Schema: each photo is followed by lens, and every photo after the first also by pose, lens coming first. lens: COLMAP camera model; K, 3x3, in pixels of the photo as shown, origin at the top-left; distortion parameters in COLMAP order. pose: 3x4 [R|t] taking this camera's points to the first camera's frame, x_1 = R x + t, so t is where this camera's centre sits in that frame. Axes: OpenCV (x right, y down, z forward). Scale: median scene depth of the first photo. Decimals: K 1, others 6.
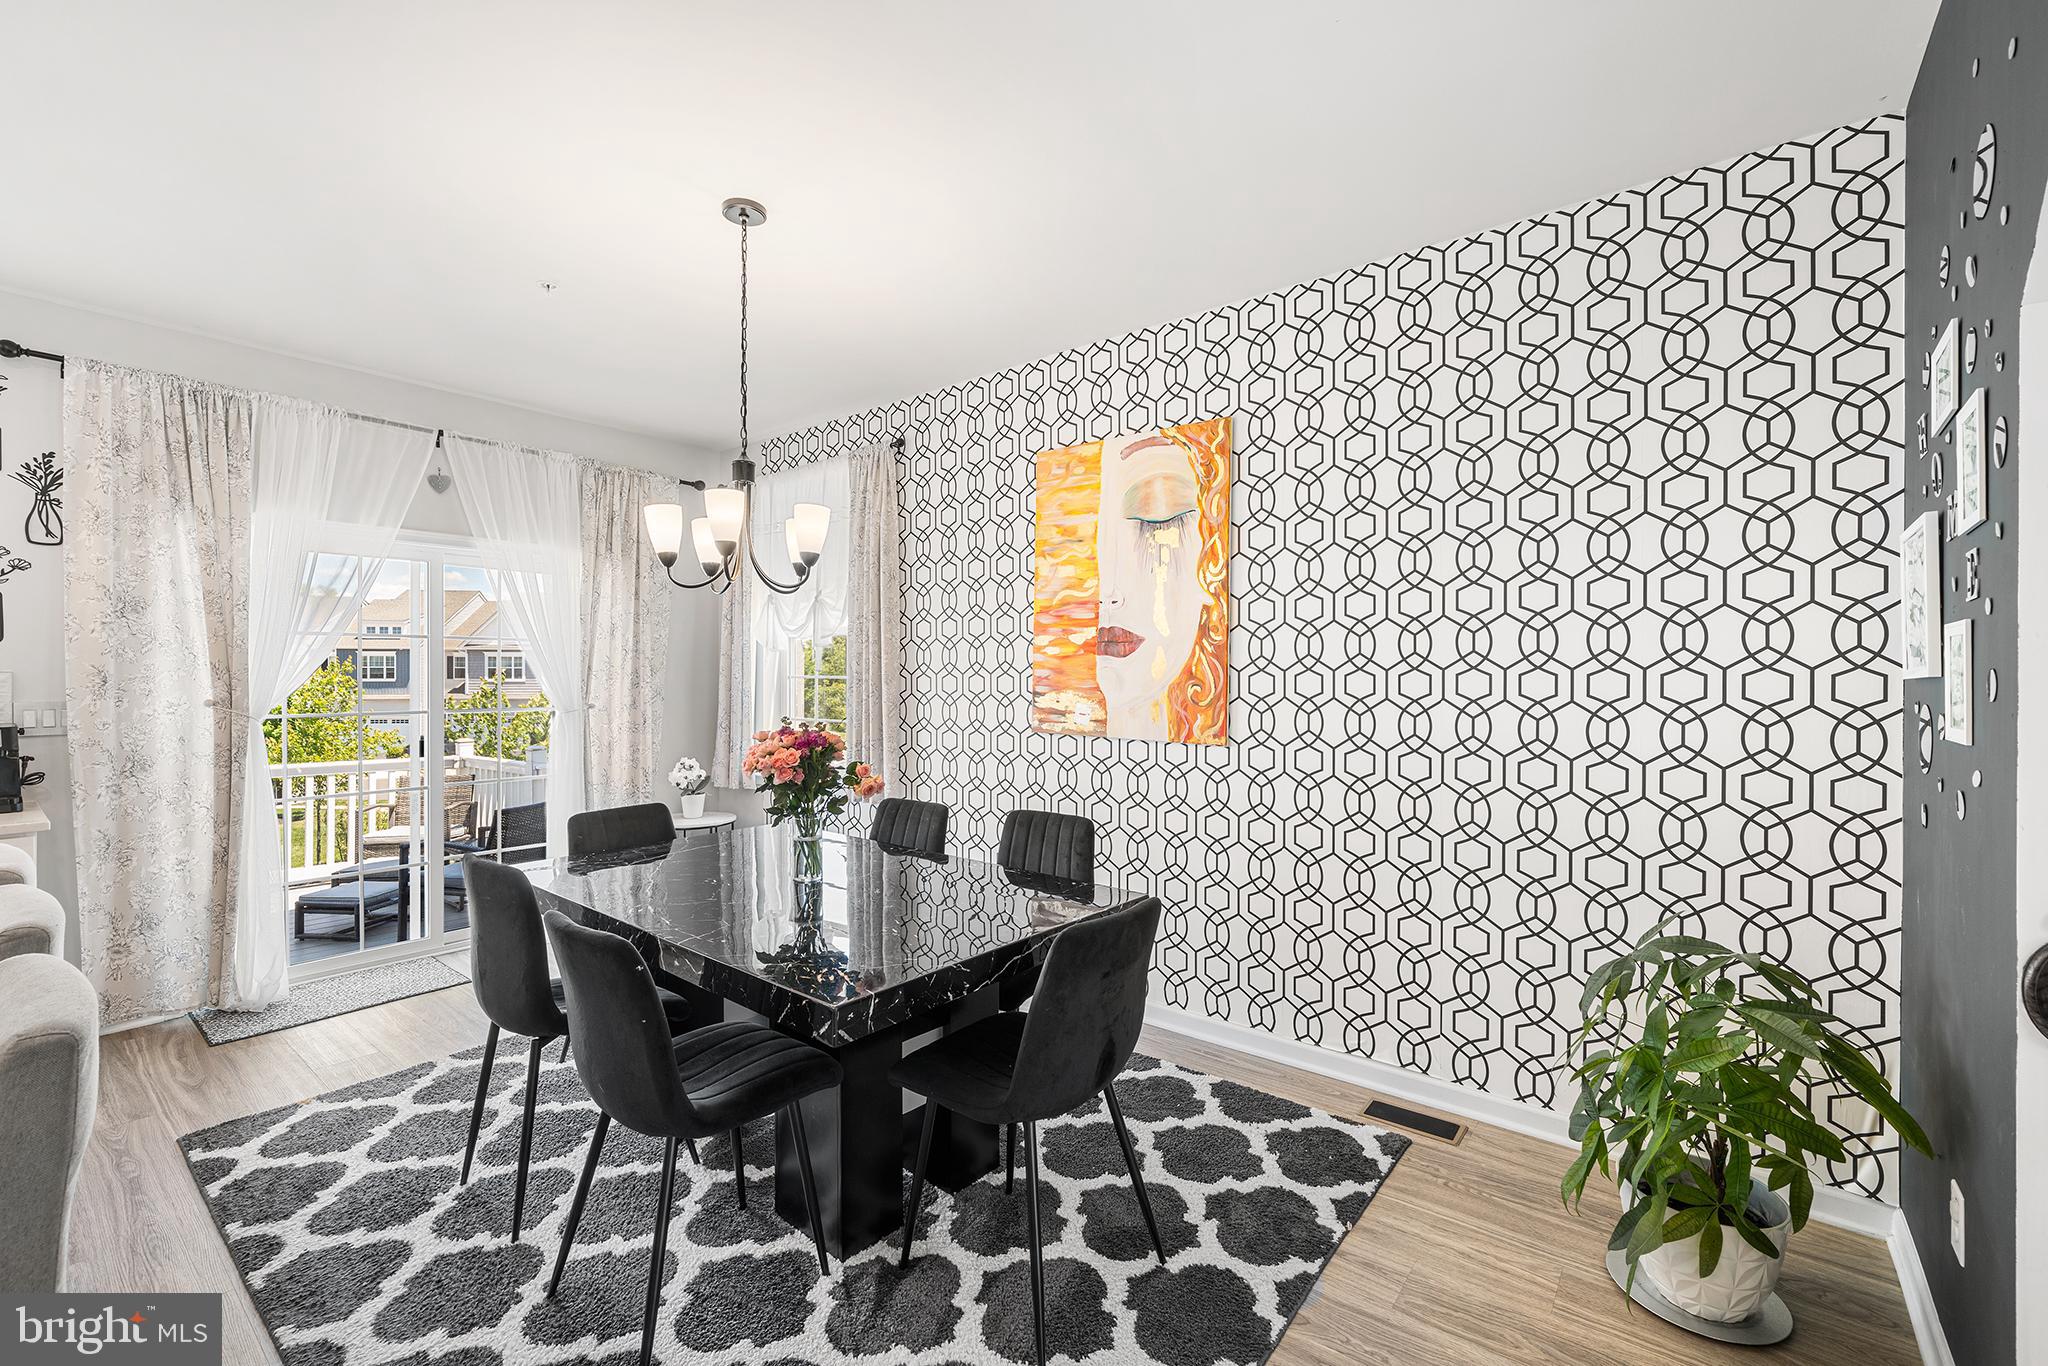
lens RADIAL K [[863.8, 0, 1029.5], [0, 863.8, 676.4], [0, 0, 1]] dist [-0.004321, 0.000668]
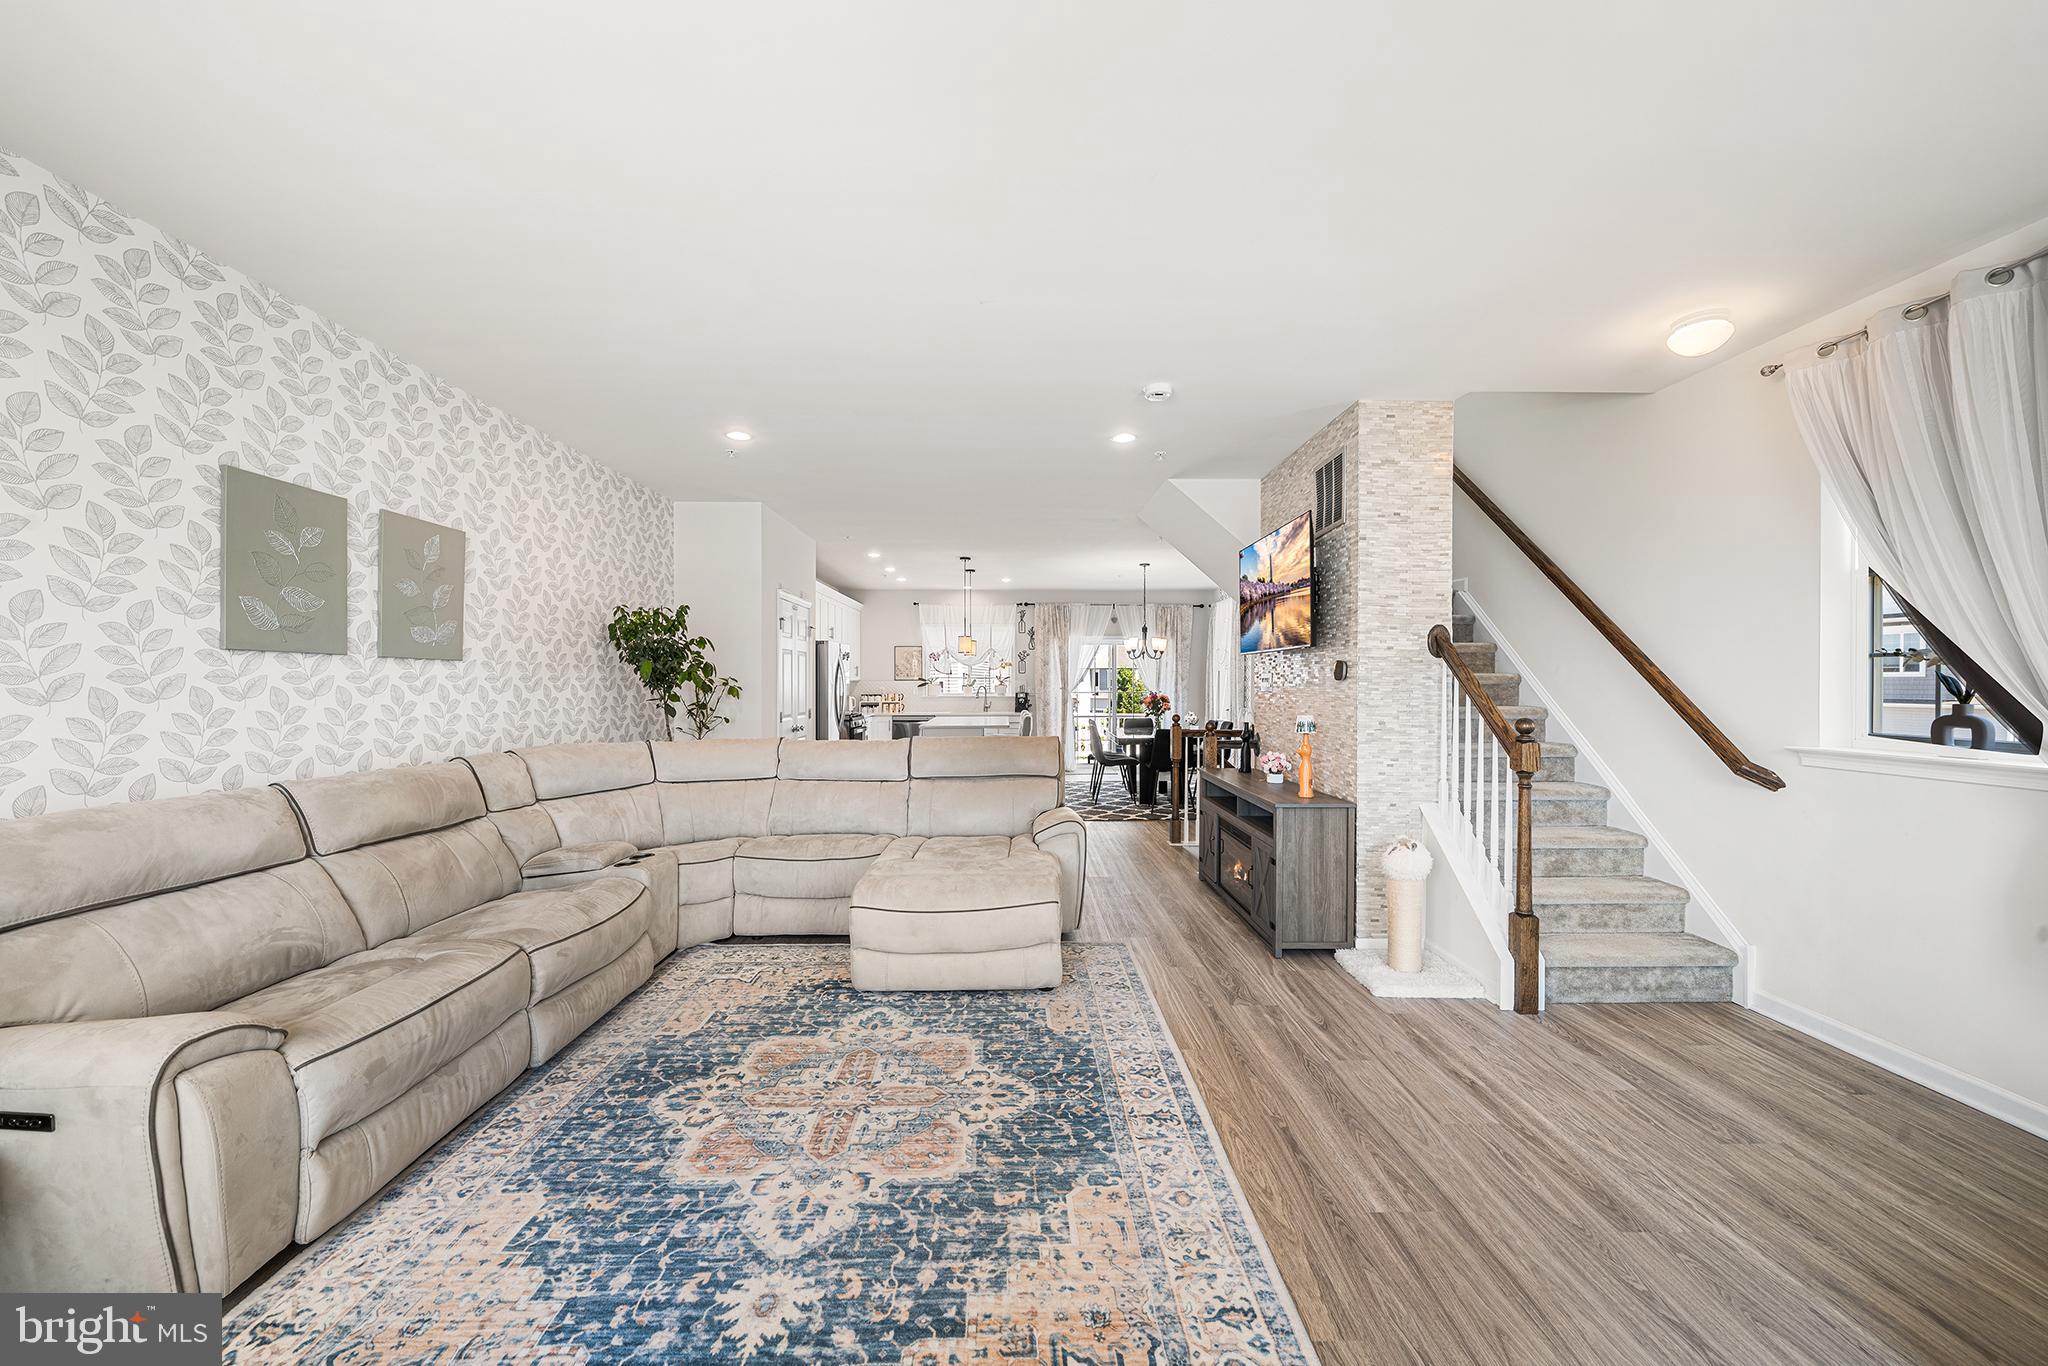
lens RADIAL K [[759.8, 0, 996.6], [0, 759.8, 690.1], [0, 0, 1]] dist [-0.002971, 0.000310]
pose [[0.611001, 0.007573, -0.791594, 1.544139], [-0.000263, 0.999956, 0.009363, 0.008024], [0.791630, -0.005512, 0.610976, -1.283901]]
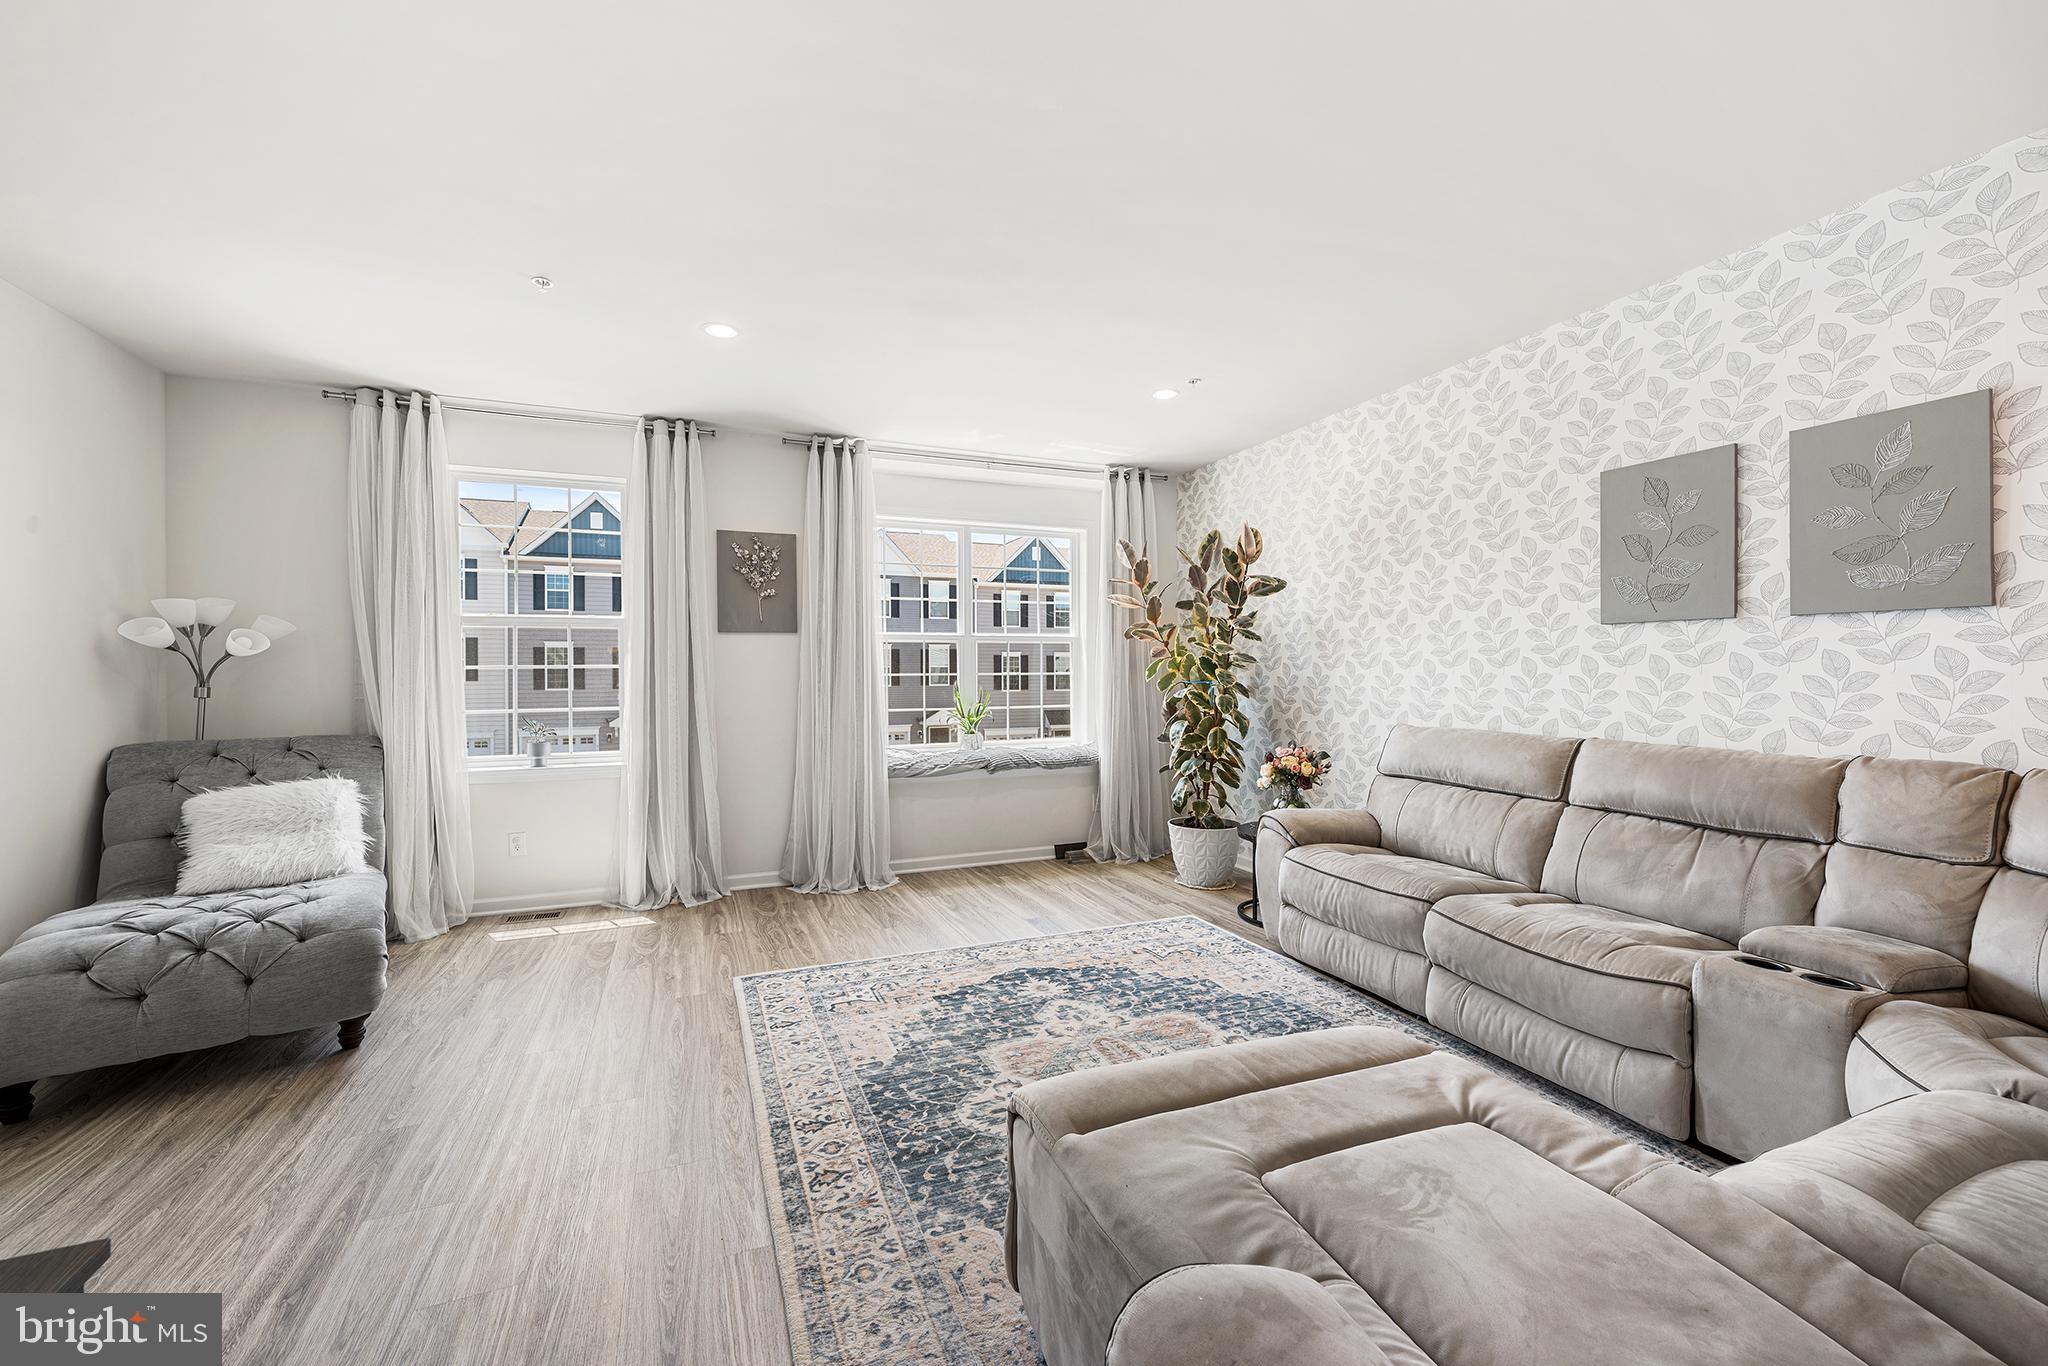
lens RADIAL K [[818.0, 0, 1030.5], [0, 818.0, 678.8], [0, 0, 1]] dist [0.002055, 0.000187]
pose [[-0.877998, -0.000870, 0.478663, 0.582463], [0.004259, 0.999945, 0.009628, 0.028358], [-0.478645, 0.010492, -0.877946, -0.207034]]
